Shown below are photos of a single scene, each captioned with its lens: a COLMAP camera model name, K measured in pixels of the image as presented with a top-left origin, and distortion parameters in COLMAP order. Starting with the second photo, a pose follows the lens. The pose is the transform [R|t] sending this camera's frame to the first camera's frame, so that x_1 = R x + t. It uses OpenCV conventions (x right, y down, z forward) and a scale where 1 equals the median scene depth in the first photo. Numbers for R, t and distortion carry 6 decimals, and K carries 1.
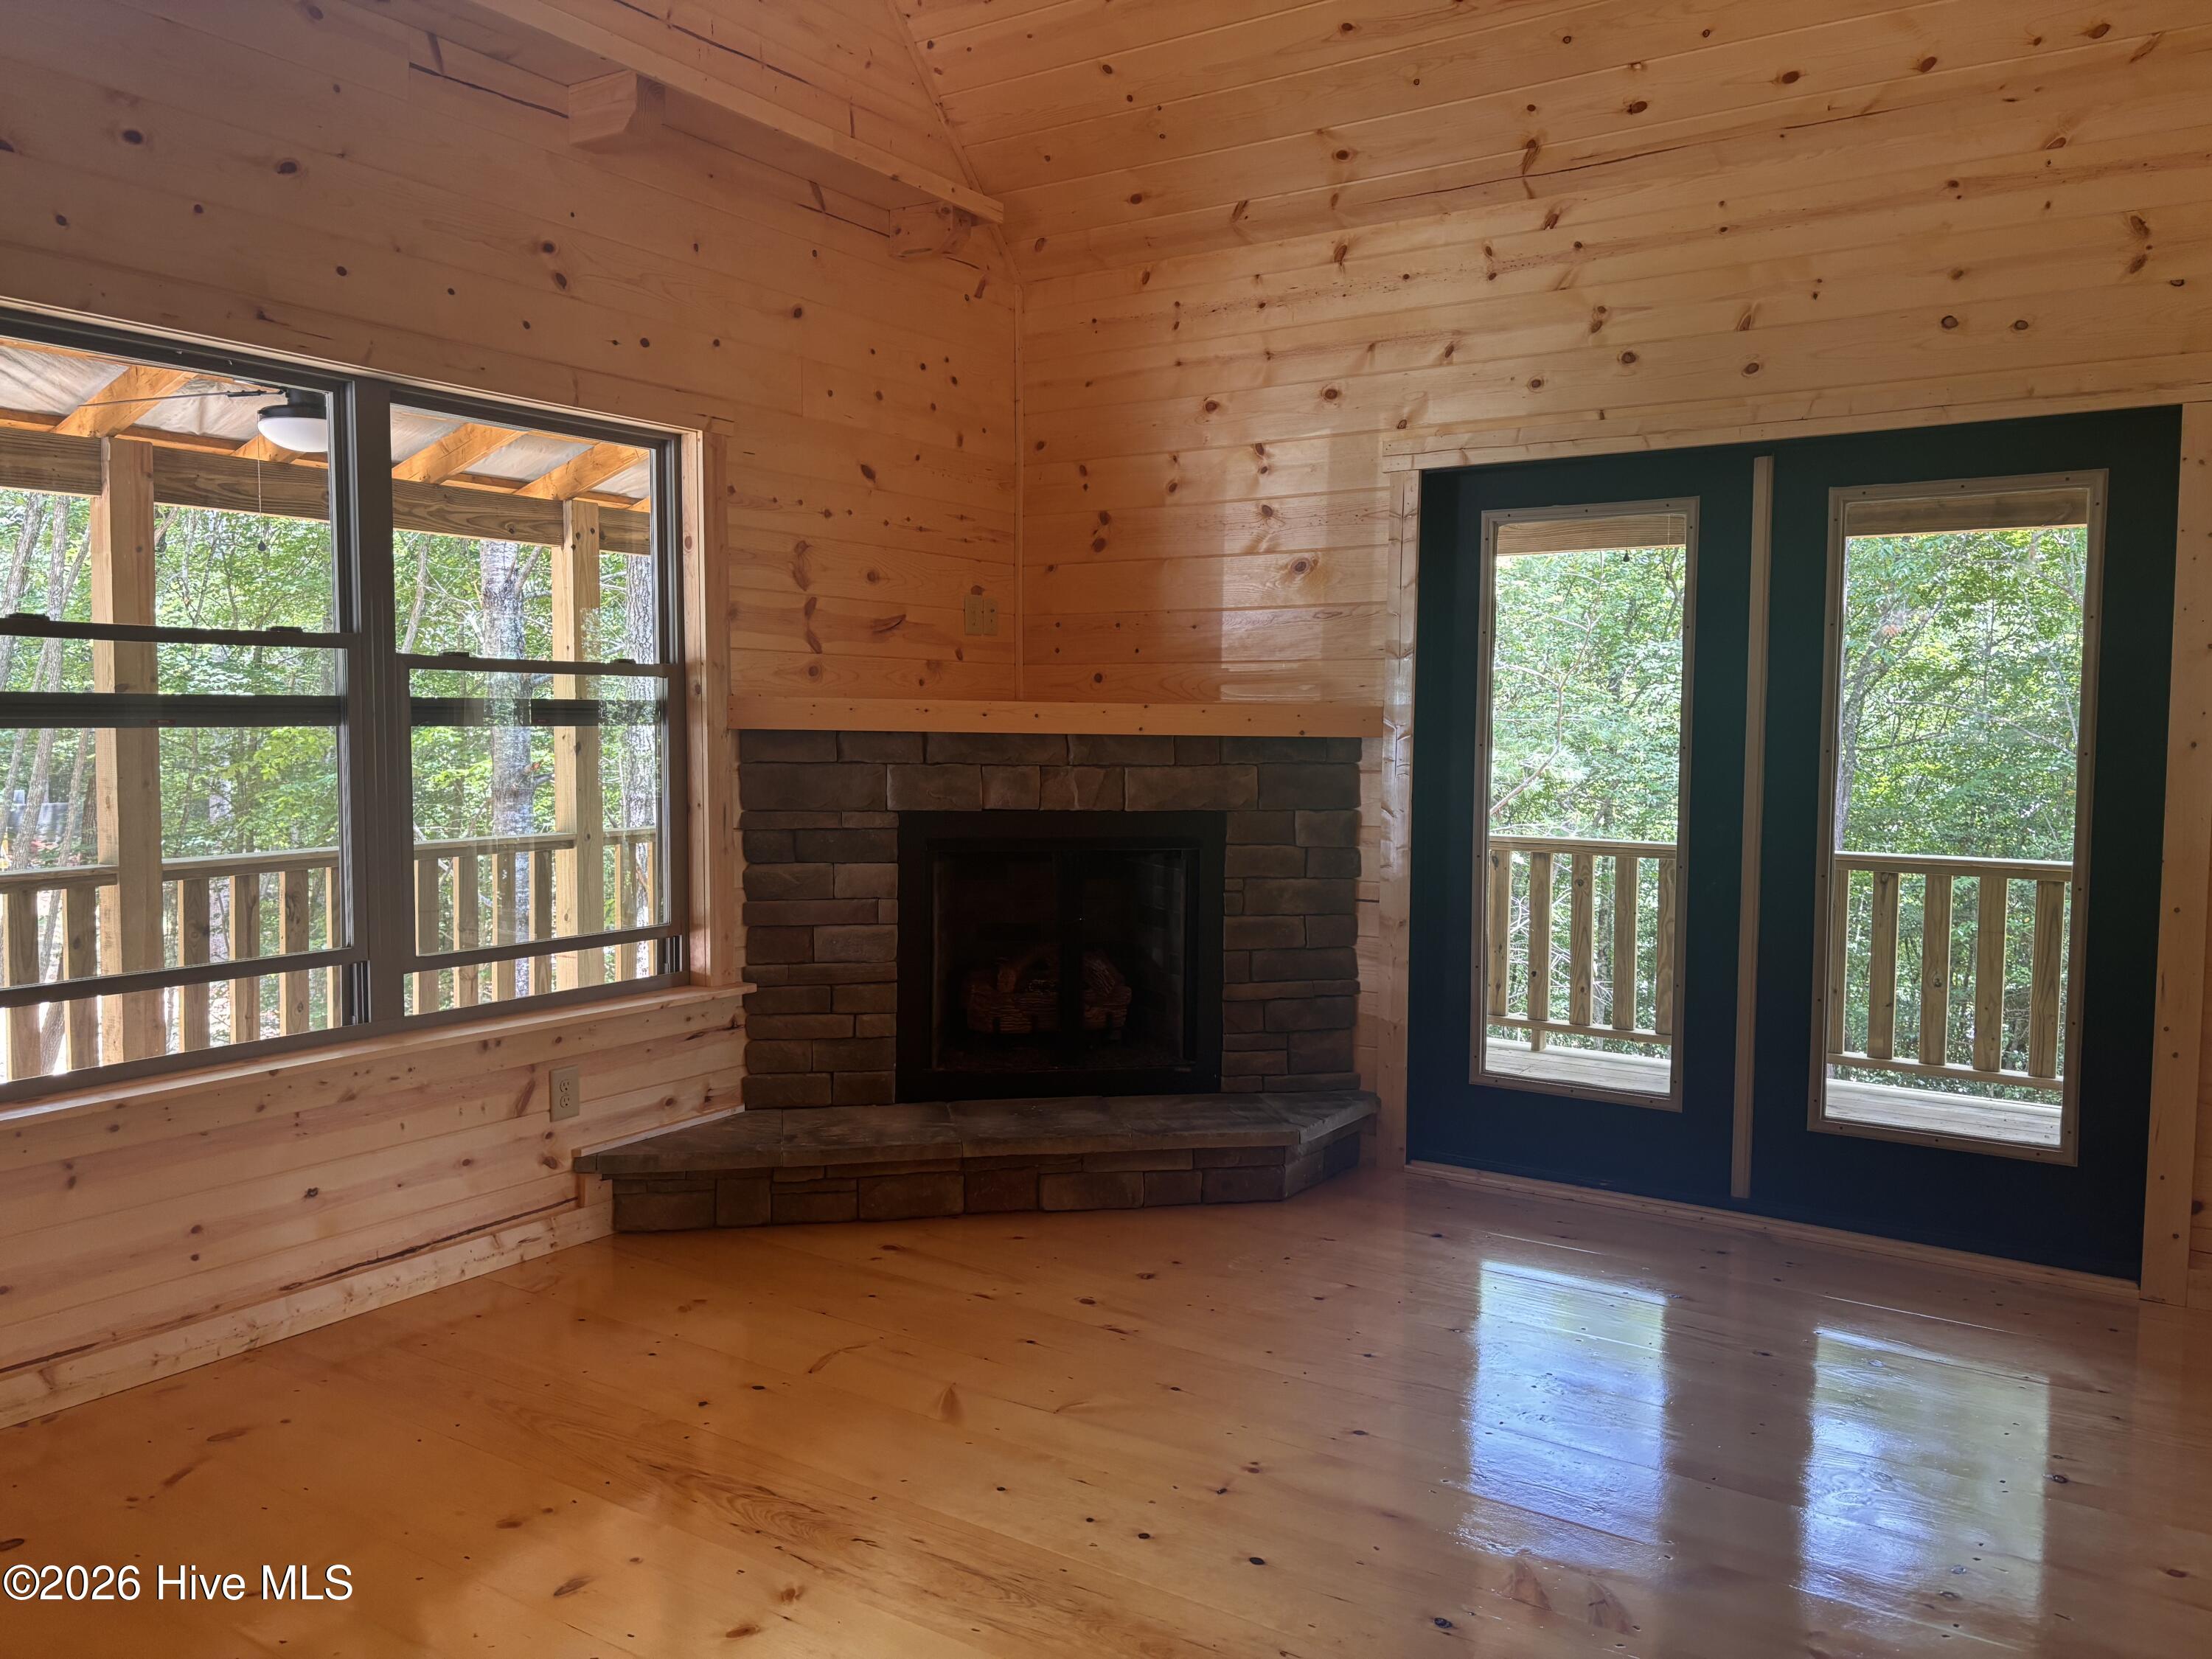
lens RADIAL K [[1671.4, 0, 1104.7], [0, 1671.4, 835.8], [0, 0, 1]] dist [0.088174, -0.102534]
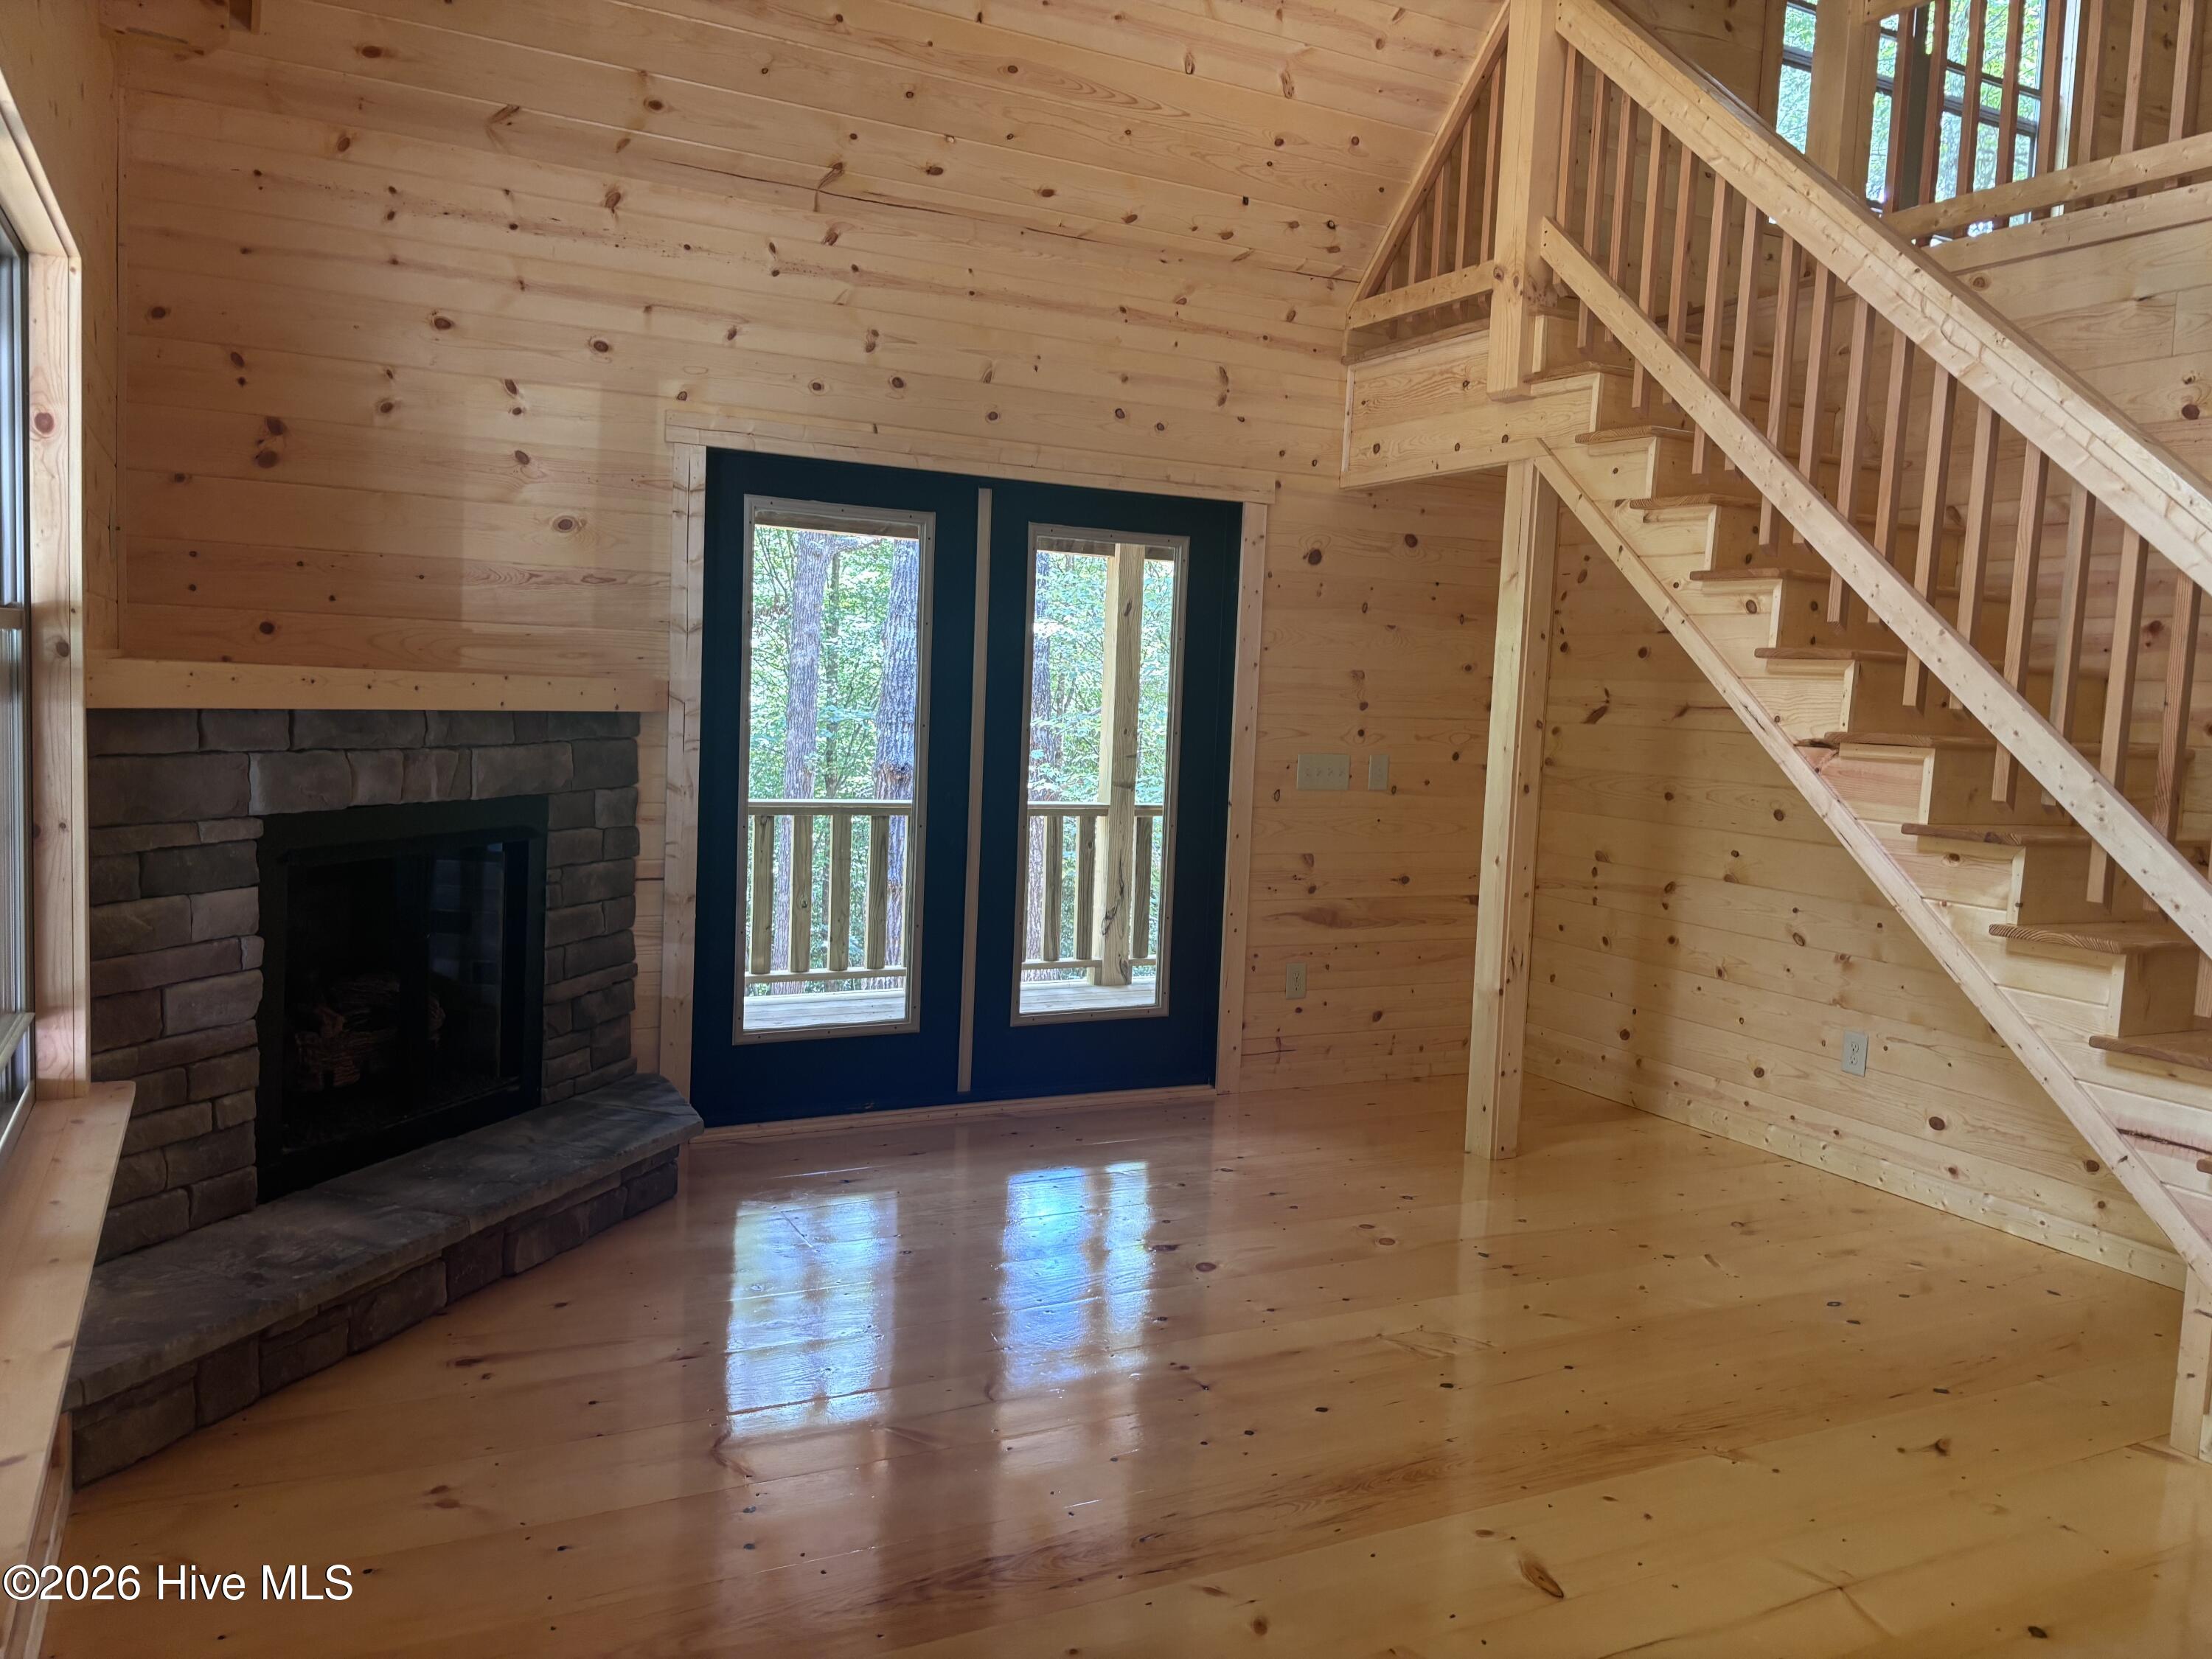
lens RADIAL K [[1675.5, 0, 1115.3], [0, 1675.5, 838.4], [0, 0, 1]] dist [0.051893, -0.047885]
pose [[0.478581, -0.068901, 0.875336, -0.598406], [0.024773, 0.997579, 0.064978, -0.044129], [-0.877694, -0.009413, 0.479129, 0.308316]]
